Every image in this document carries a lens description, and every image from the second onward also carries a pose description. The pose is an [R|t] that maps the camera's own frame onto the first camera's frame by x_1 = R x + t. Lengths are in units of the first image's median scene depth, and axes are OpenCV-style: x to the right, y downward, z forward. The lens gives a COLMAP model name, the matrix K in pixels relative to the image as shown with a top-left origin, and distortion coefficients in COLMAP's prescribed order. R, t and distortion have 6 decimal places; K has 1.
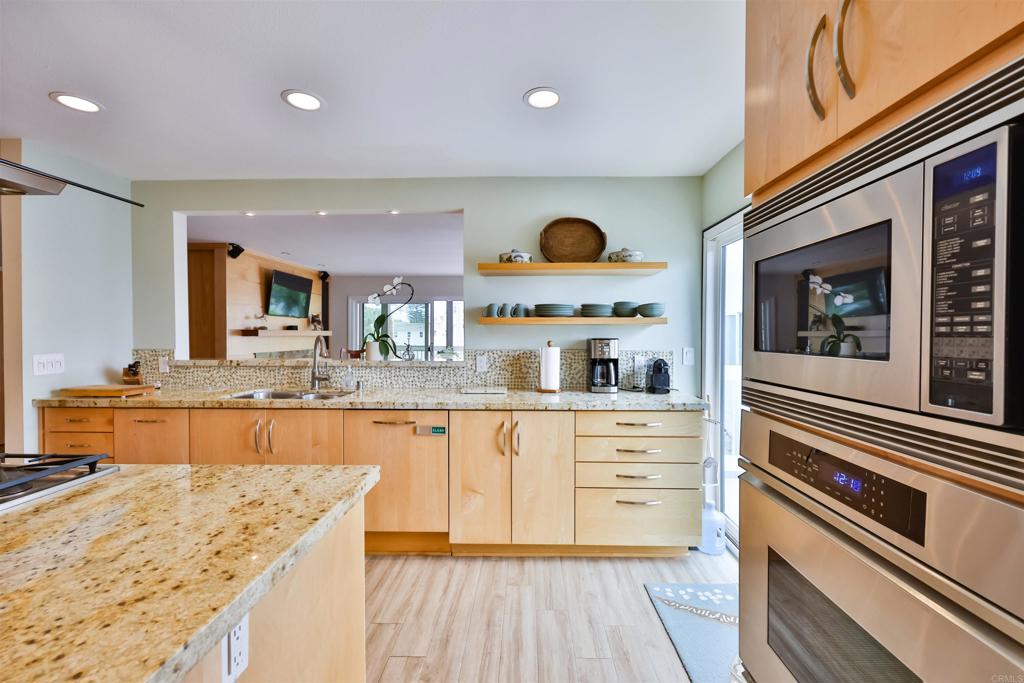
lens RADIAL K [[434.9, 0, 518.8], [0, 434.9, 340.7], [0, 0, 1]] dist [-0.000066, -0.000254]
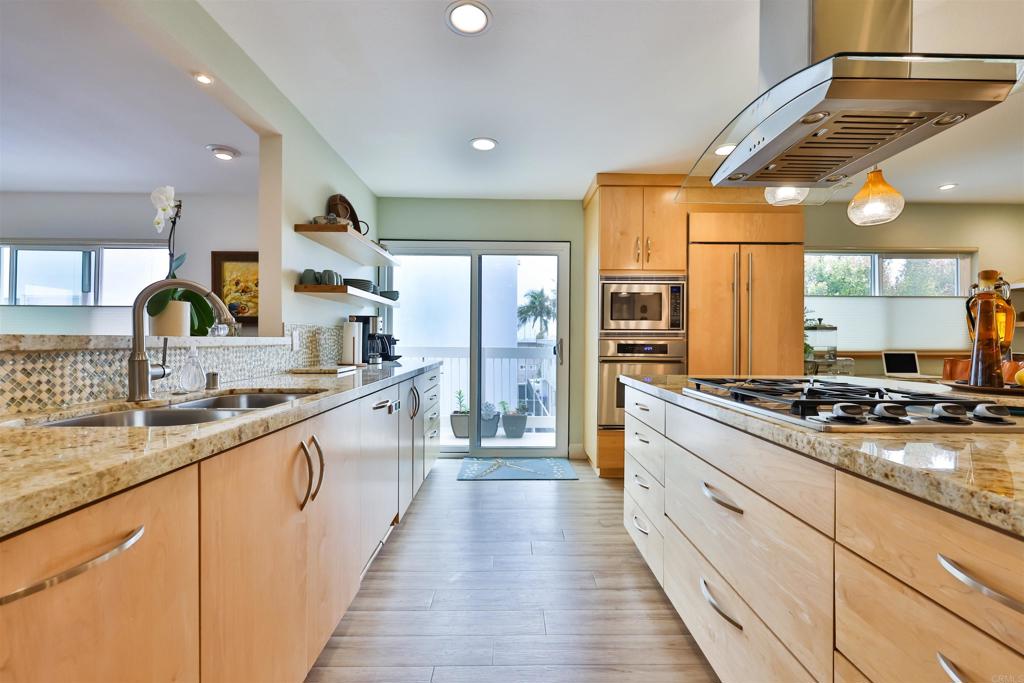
lens RADIAL K [[434.9, 0, 514.3], [0, 434.9, 339.1], [0, 0, 1]] dist [-0.000066, -0.000254]
pose [[-0.039030, -0.001034, 0.999238, -0.899449], [0.009322, 0.999956, 0.001399, 0.052366], [-0.999195, 0.009370, -0.039018, 0.630368]]
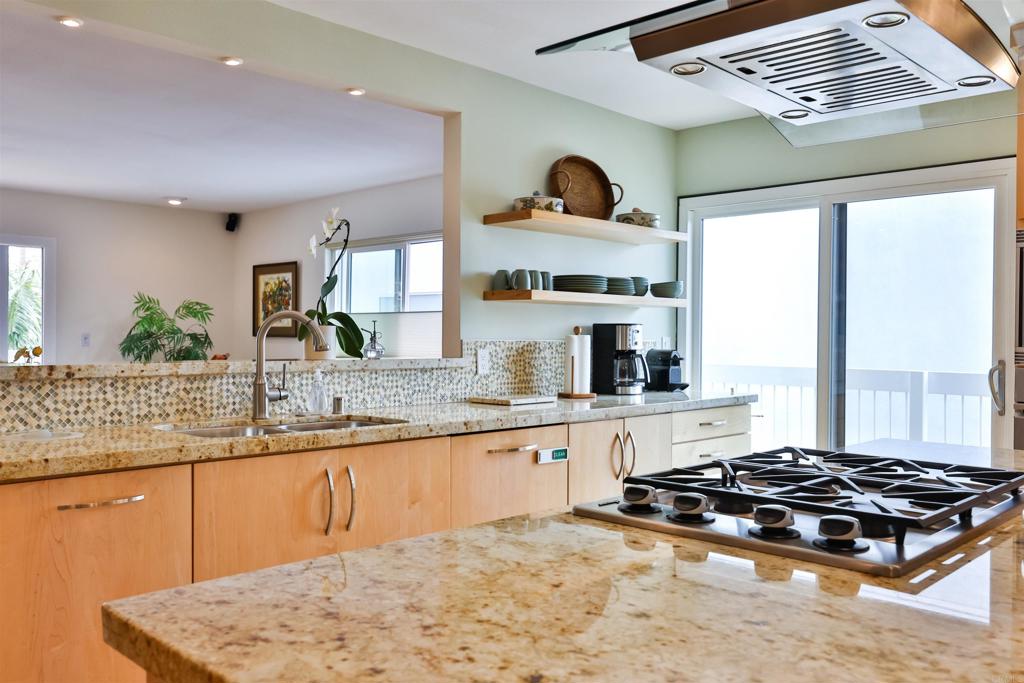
lens RADIAL K [[853.7, 0, 514.8], [0, 853.7, 341.8], [0, 0, 1]] dist [0.008061, 0.004173]
pose [[0.682607, -0.002729, 0.730781, -0.967588], [0.004731, 0.999989, -0.000685, 0.025082], [-0.730770, 0.003925, 0.682612, 0.113202]]
